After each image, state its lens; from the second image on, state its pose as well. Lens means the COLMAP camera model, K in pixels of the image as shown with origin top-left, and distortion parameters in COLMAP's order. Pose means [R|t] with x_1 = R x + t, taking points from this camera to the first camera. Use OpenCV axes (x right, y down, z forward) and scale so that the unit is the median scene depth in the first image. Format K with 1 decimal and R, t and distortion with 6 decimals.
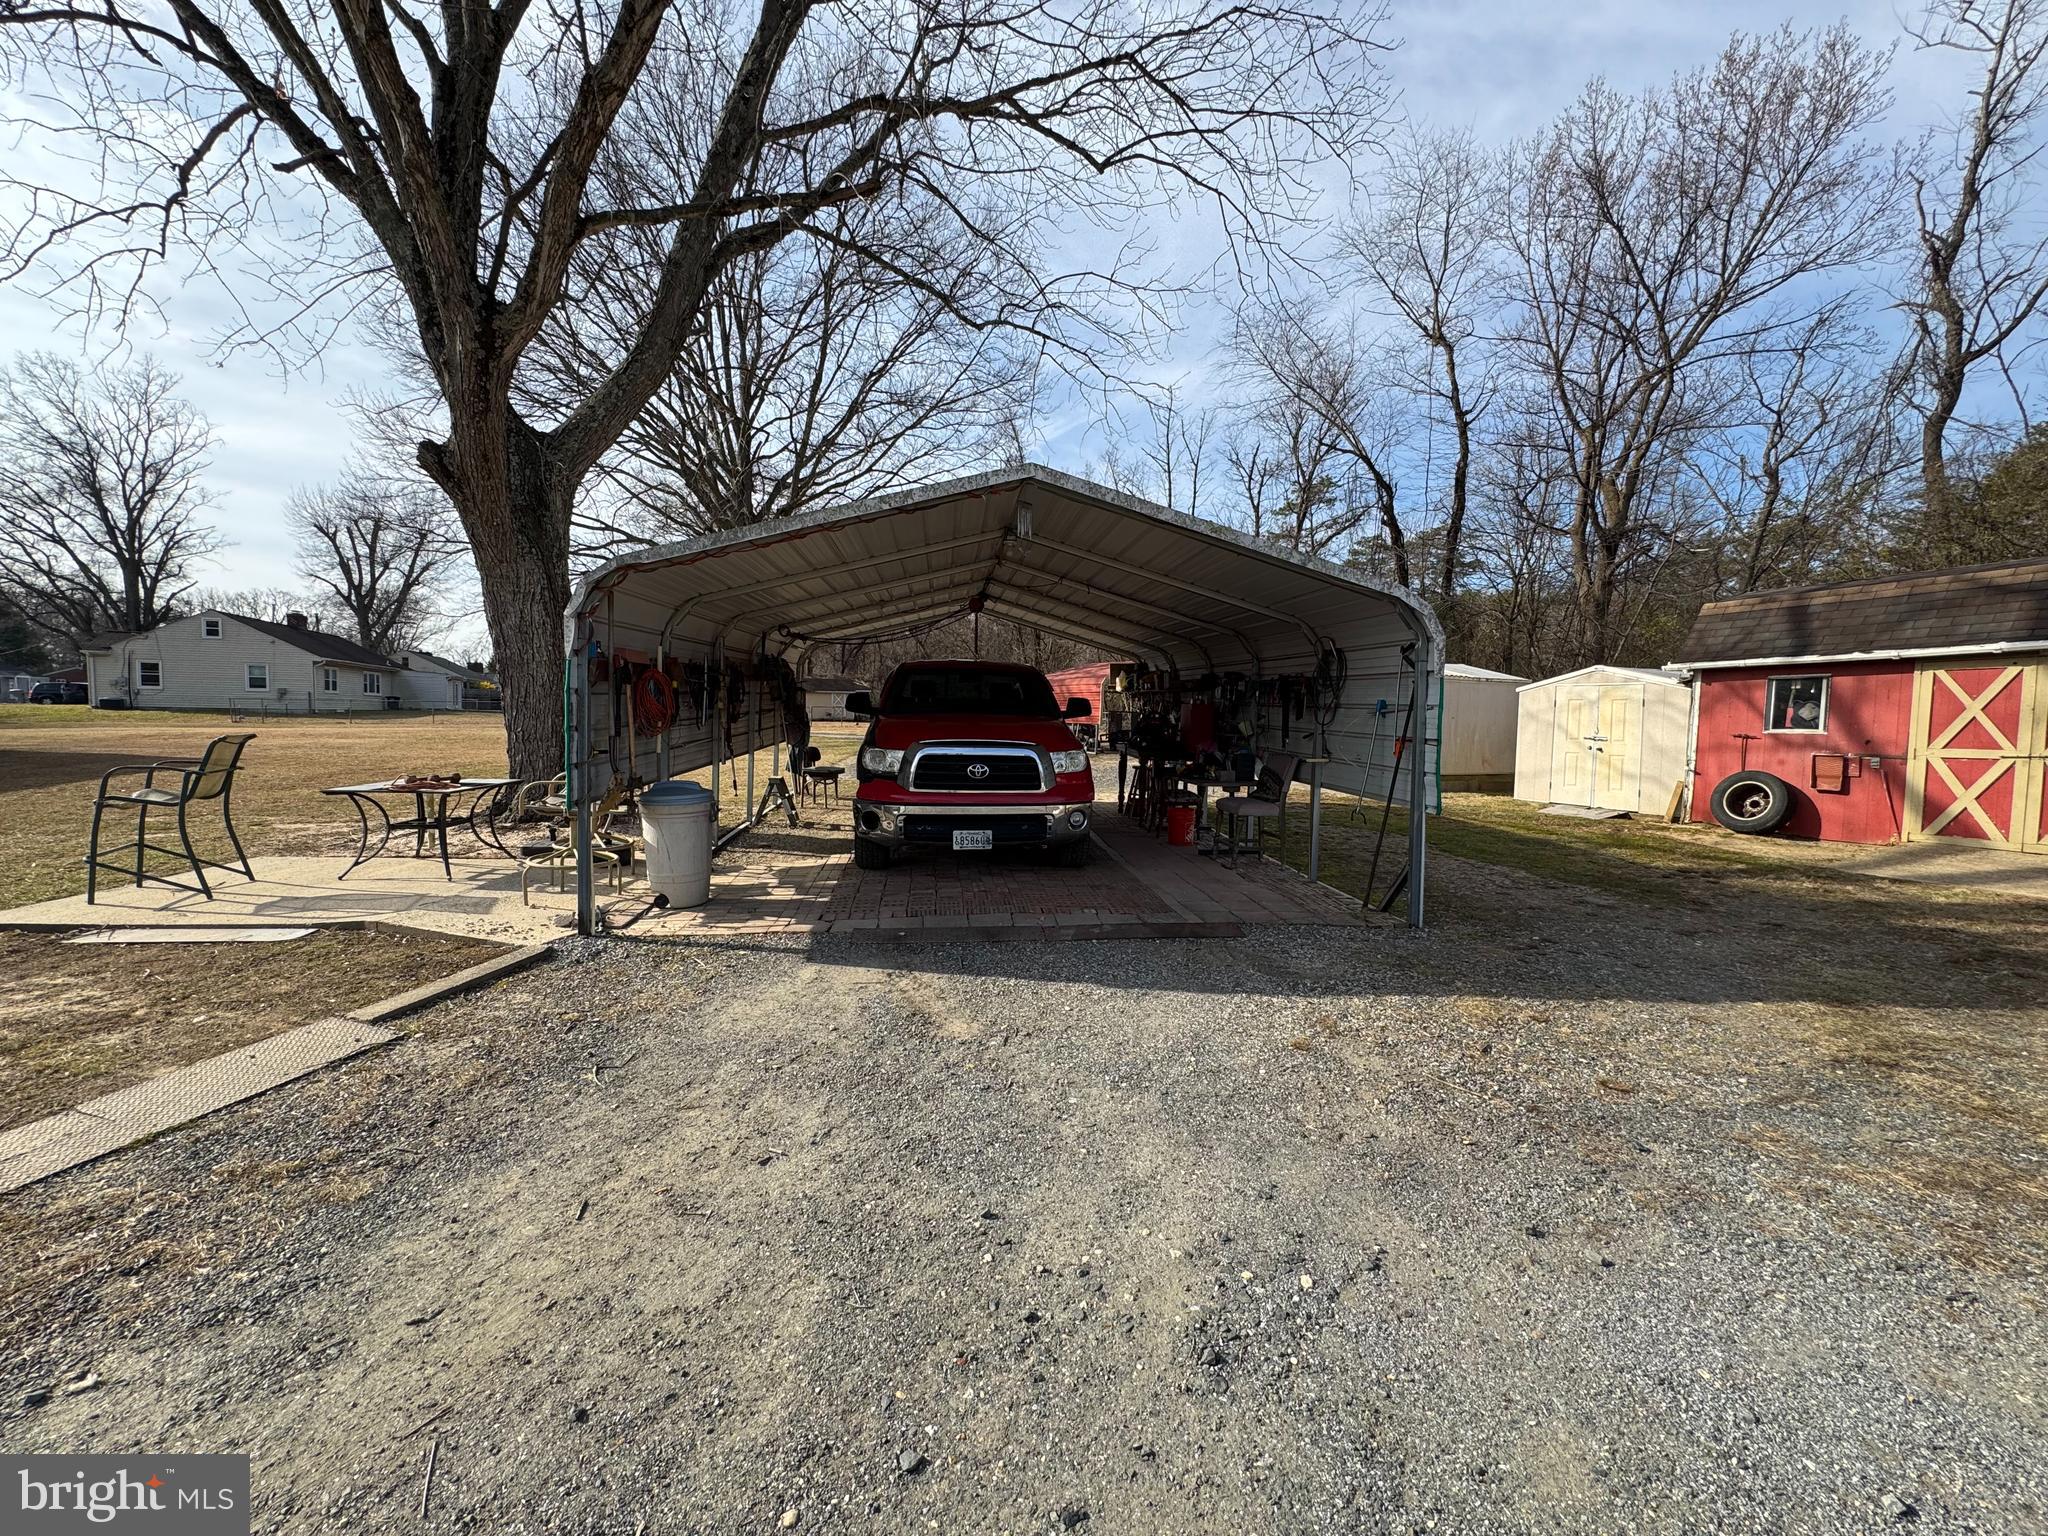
lens RADIAL K [[813.3, 0, 1024.0], [0, 813.3, 768.0], [0, 0, 1]] dist [0.000243, -0.000553]
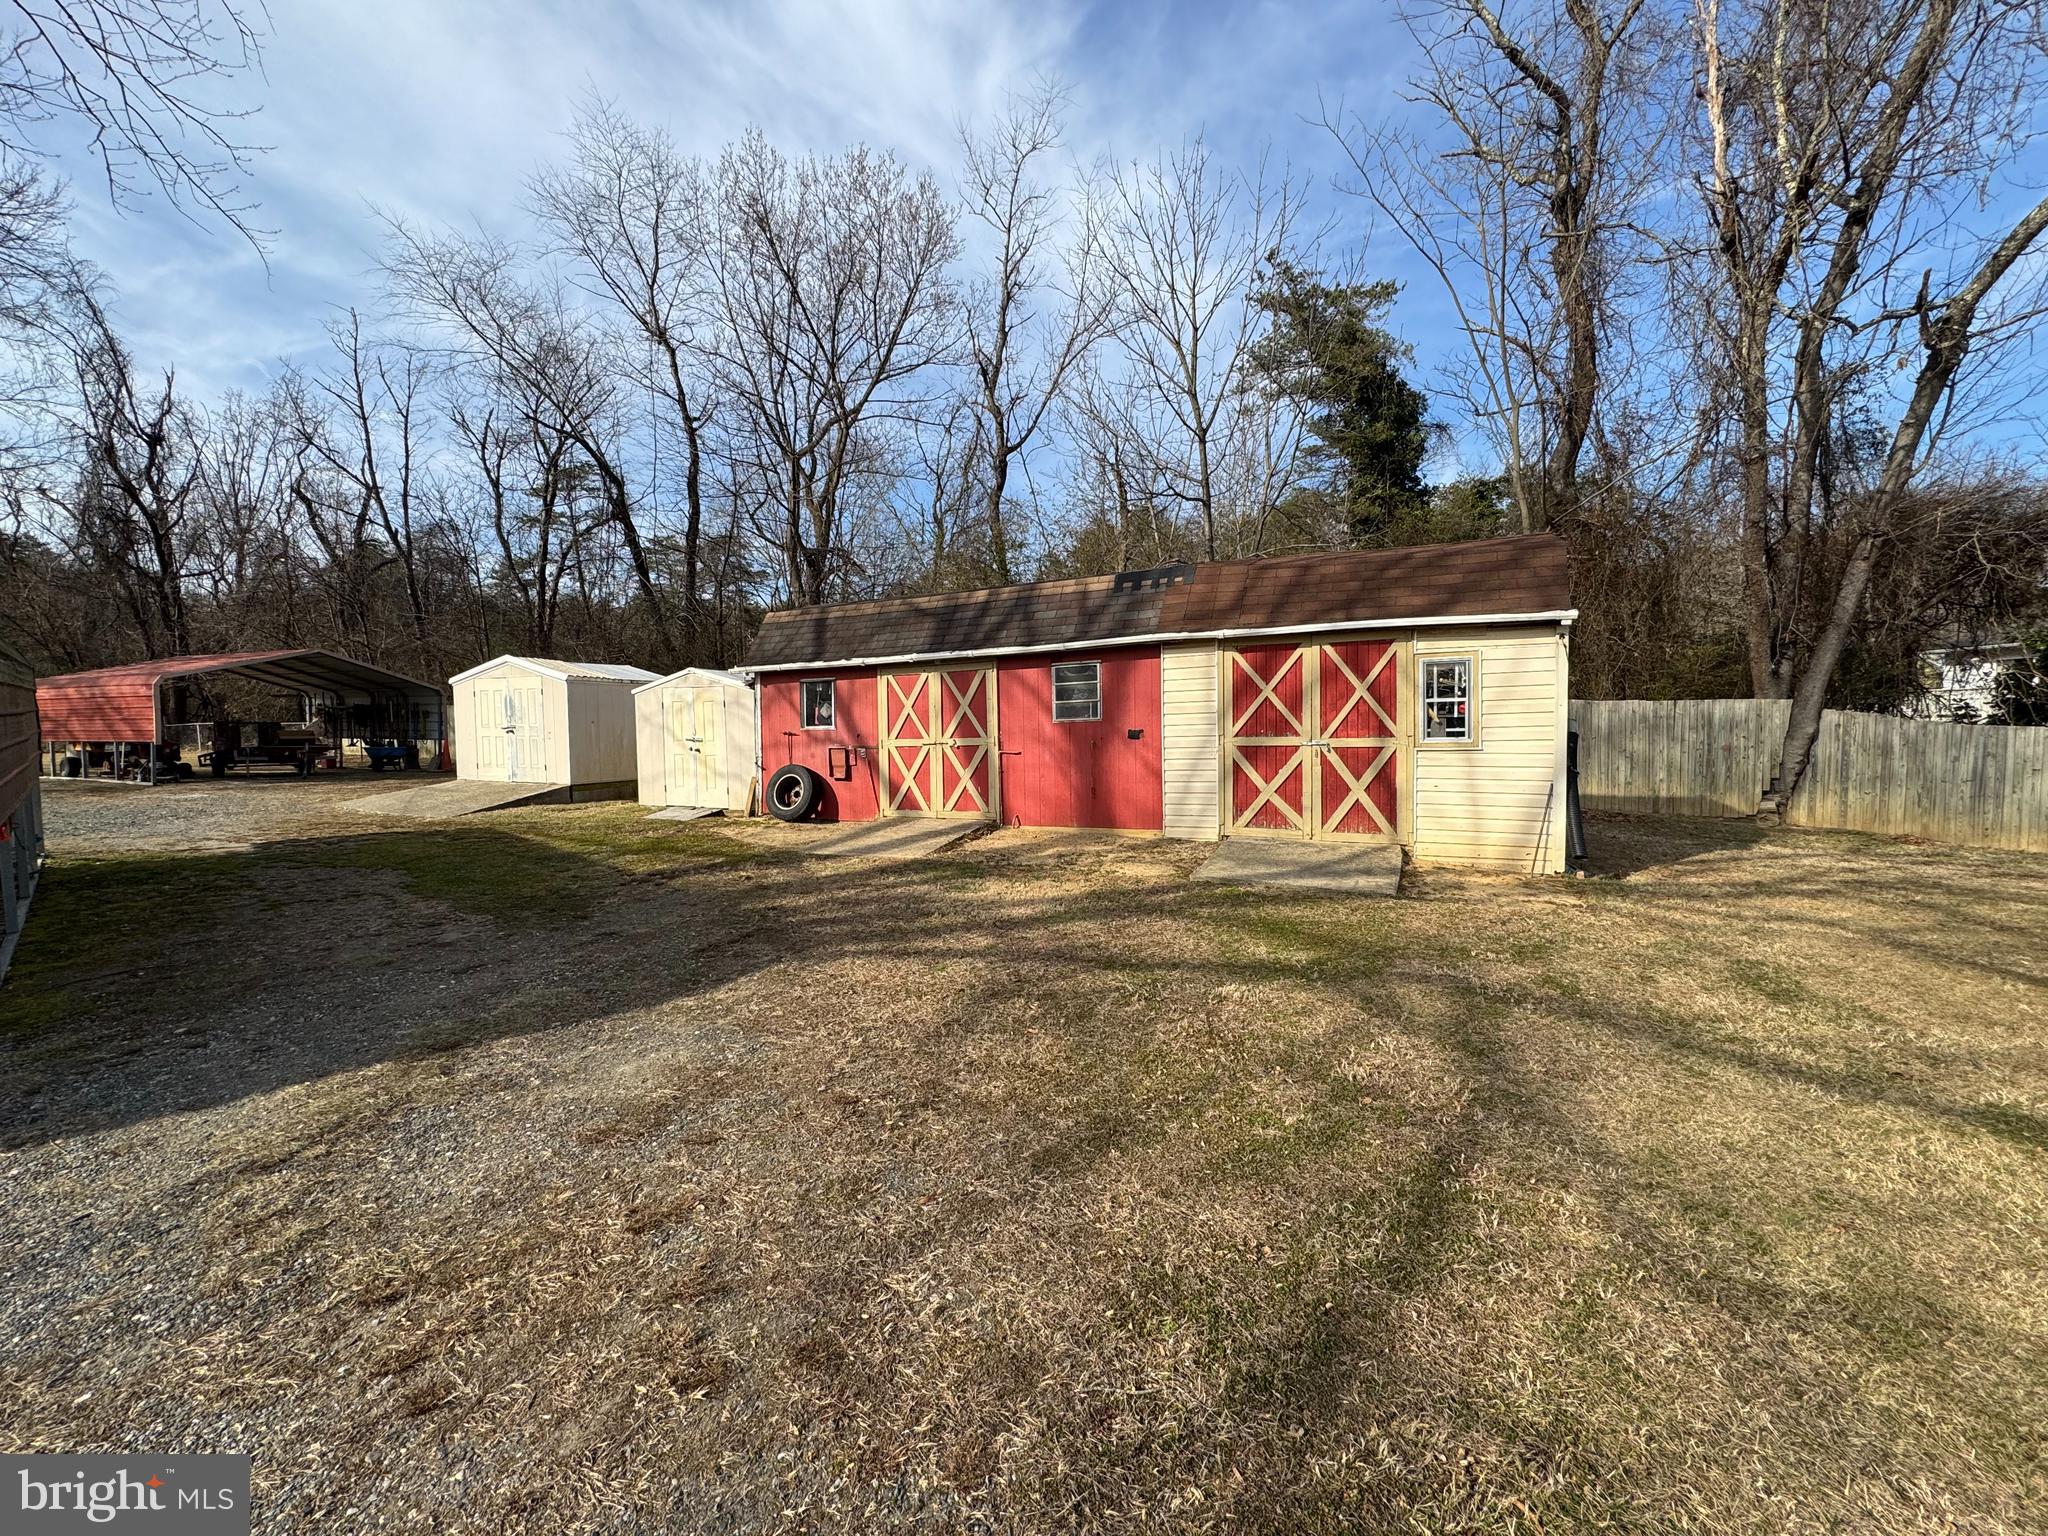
lens RADIAL K [[813.3, 0, 1024.0], [0, 813.3, 768.0], [0, 0, 1]] dist [0.000243, -0.000553]
pose [[0.729960, -0.063802, 0.680505, 0.203593], [0.066595, 0.997536, 0.022091, 0.002651], [-0.680237, 0.029193, 0.732410, -0.015088]]
